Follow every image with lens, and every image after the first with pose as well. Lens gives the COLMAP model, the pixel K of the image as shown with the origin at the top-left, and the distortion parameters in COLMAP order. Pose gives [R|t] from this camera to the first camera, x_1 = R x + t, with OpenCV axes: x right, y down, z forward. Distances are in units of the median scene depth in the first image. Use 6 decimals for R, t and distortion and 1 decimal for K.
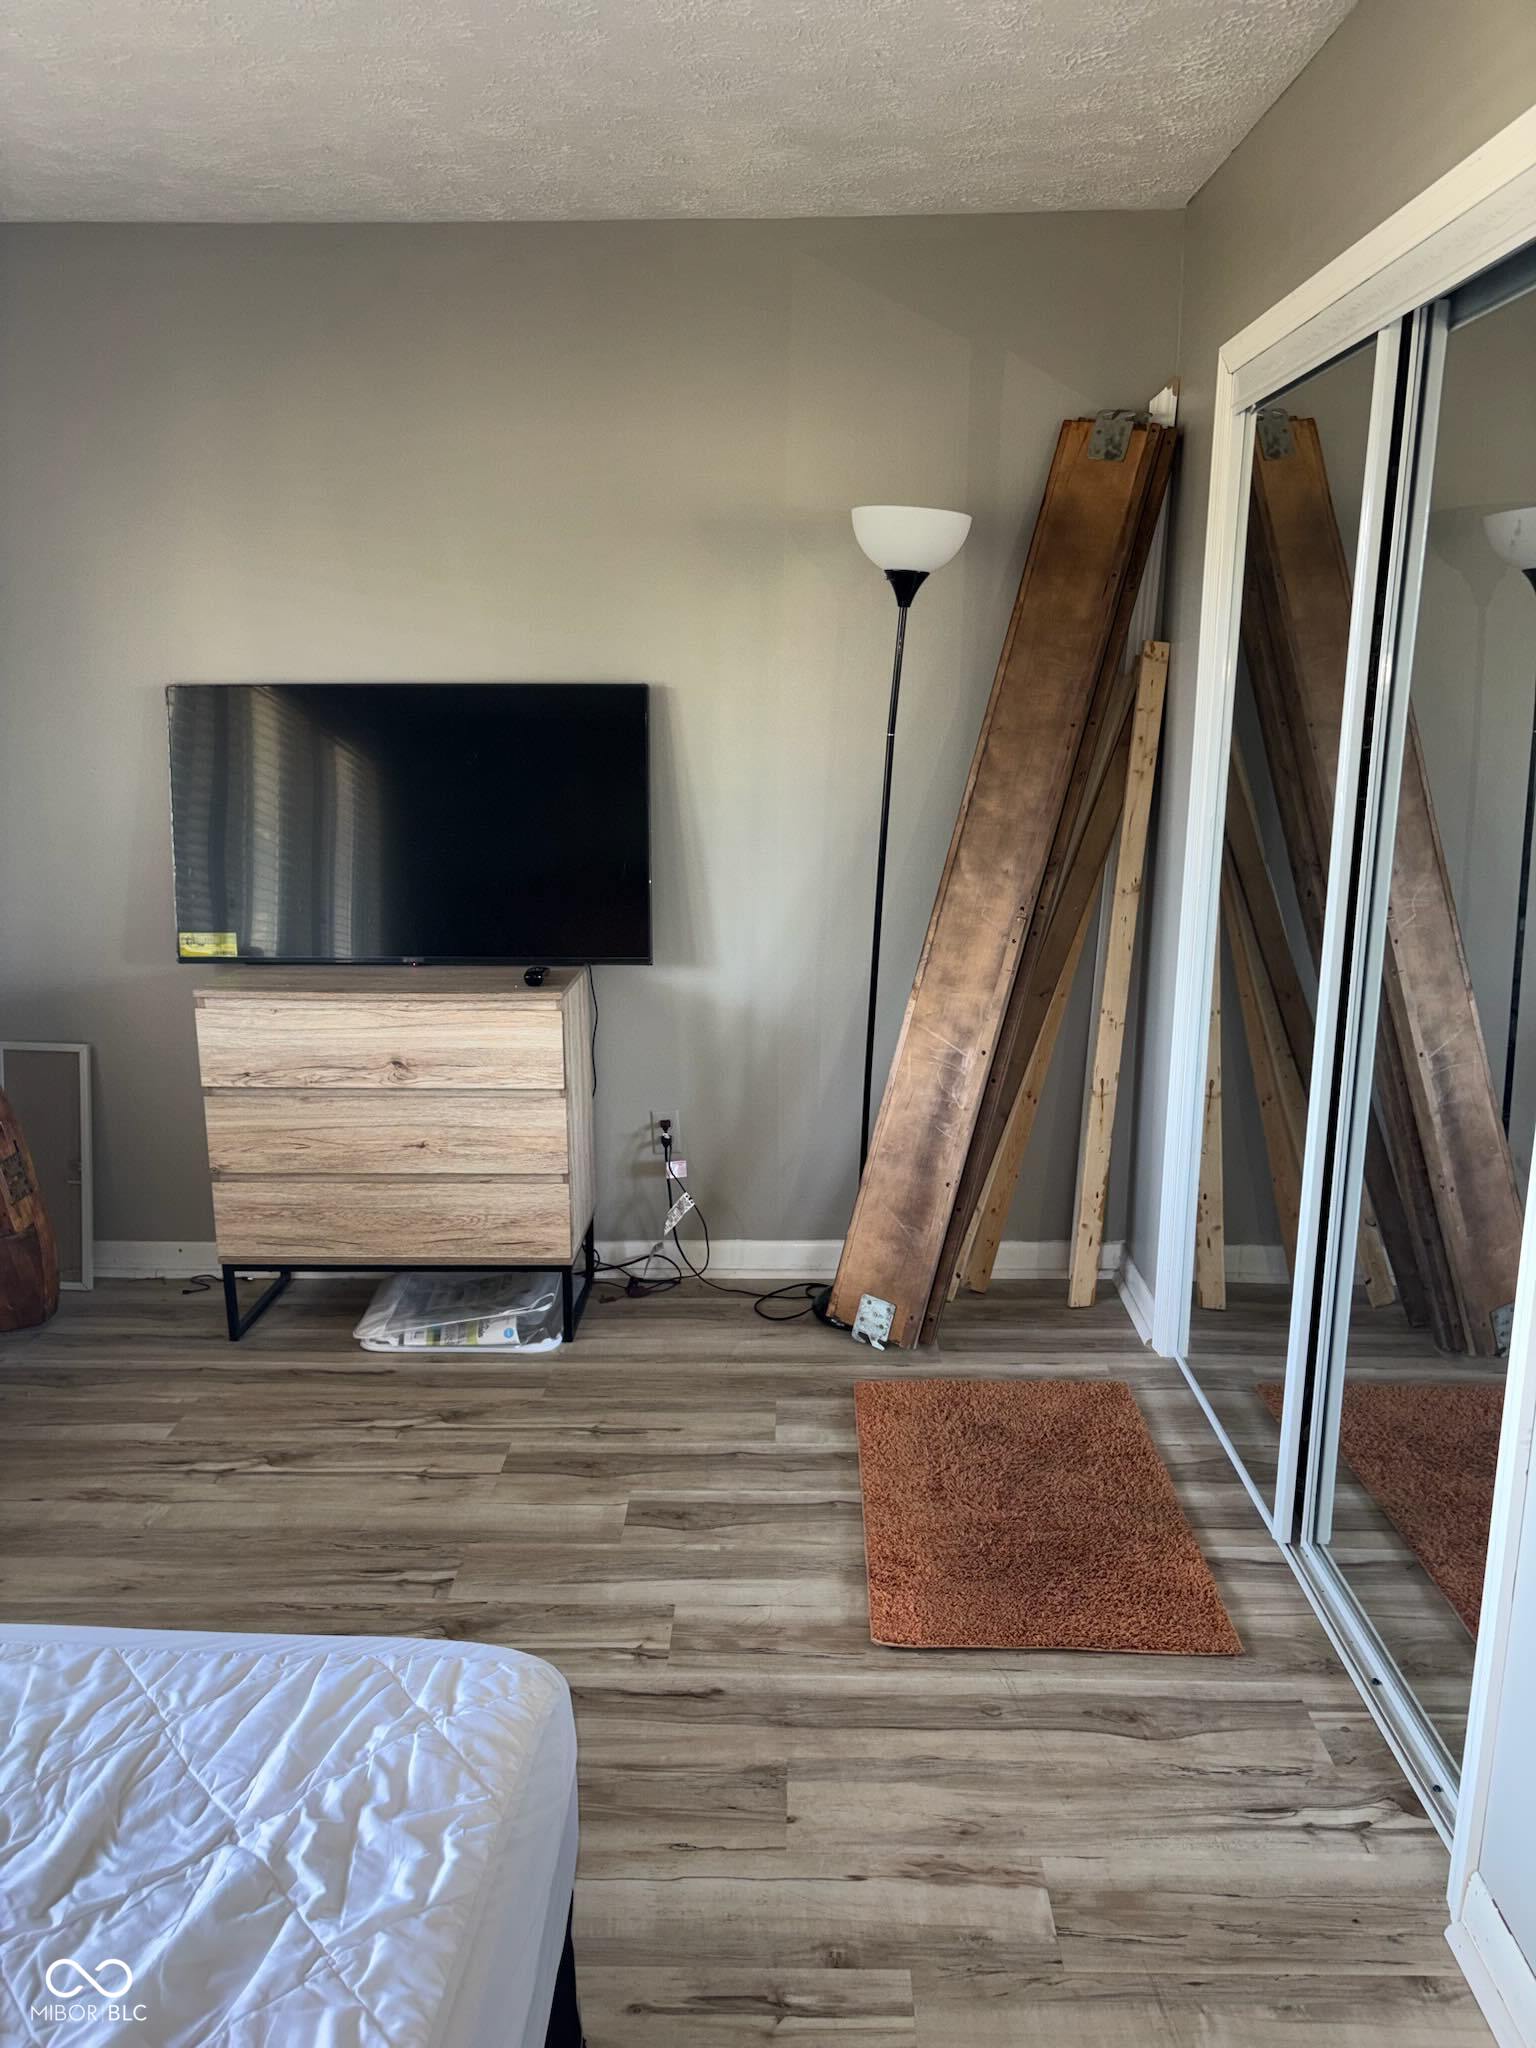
lens RADIAL K [[1550.5, 0, 780.0], [0, 1550.5, 1036.6], [0, 0, 1]] dist [0.051258, -0.070443]
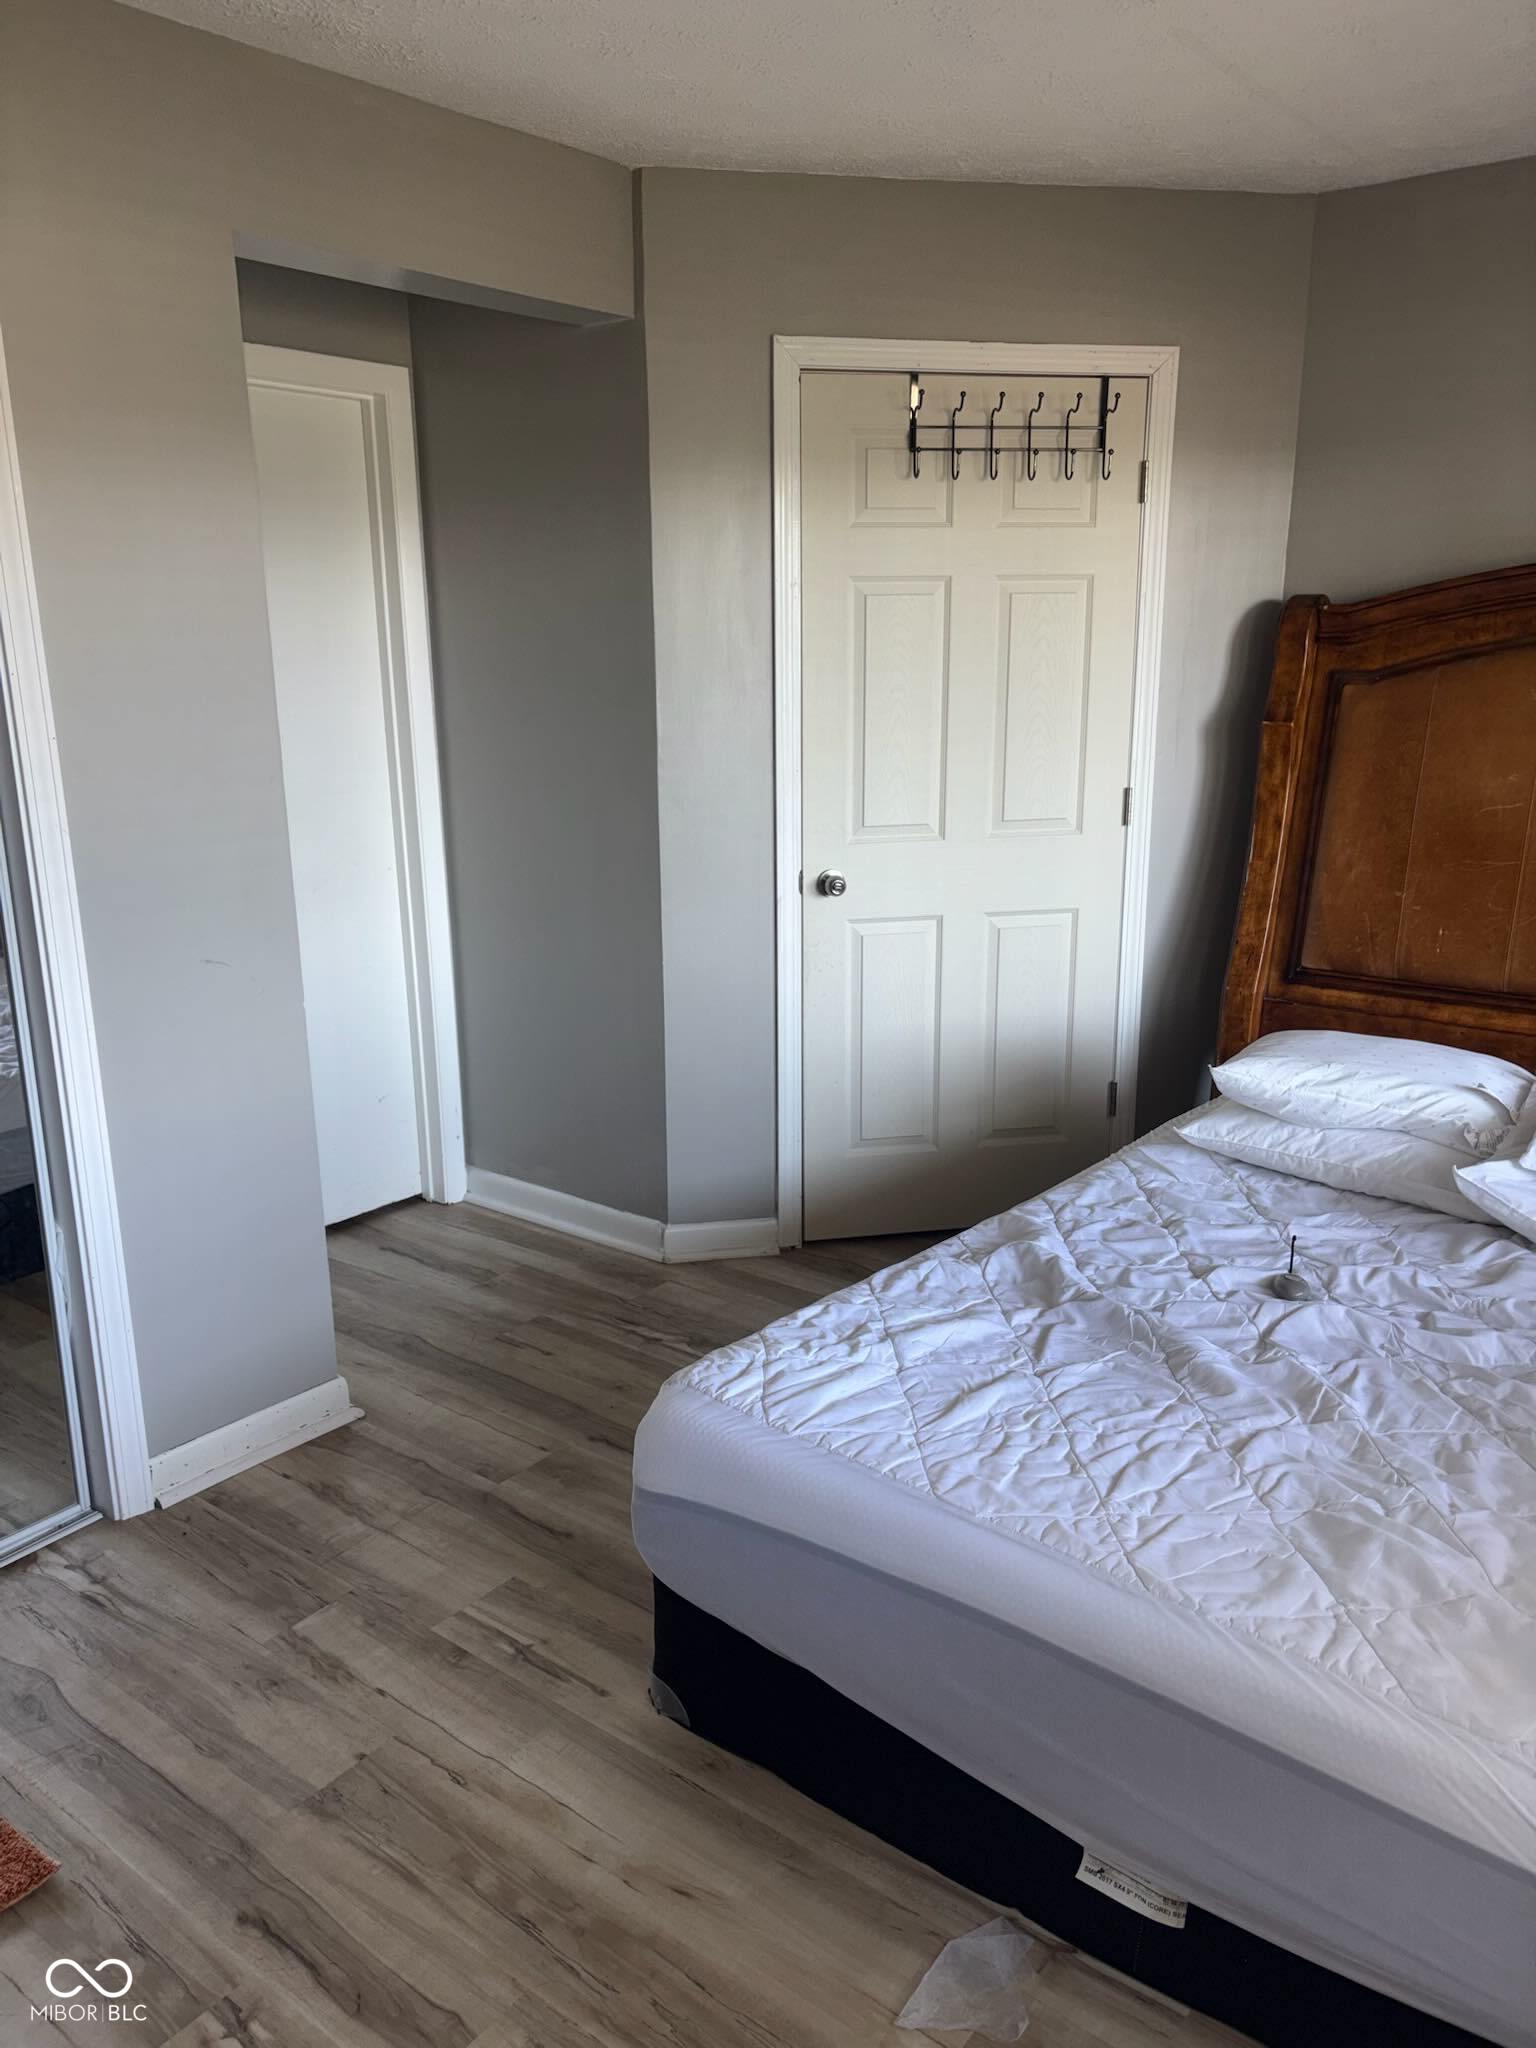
lens RADIAL K [[1555.7, 0, 754.3], [0, 1555.7, 1037.8], [0, 0, 1]] dist [0.033882, -0.044034]
pose [[-0.796839, -0.151256, 0.584952, -0.783647], [0.145209, 0.891837, 0.428417, -0.359822], [-0.586483, 0.426320, -0.688687, 1.432469]]
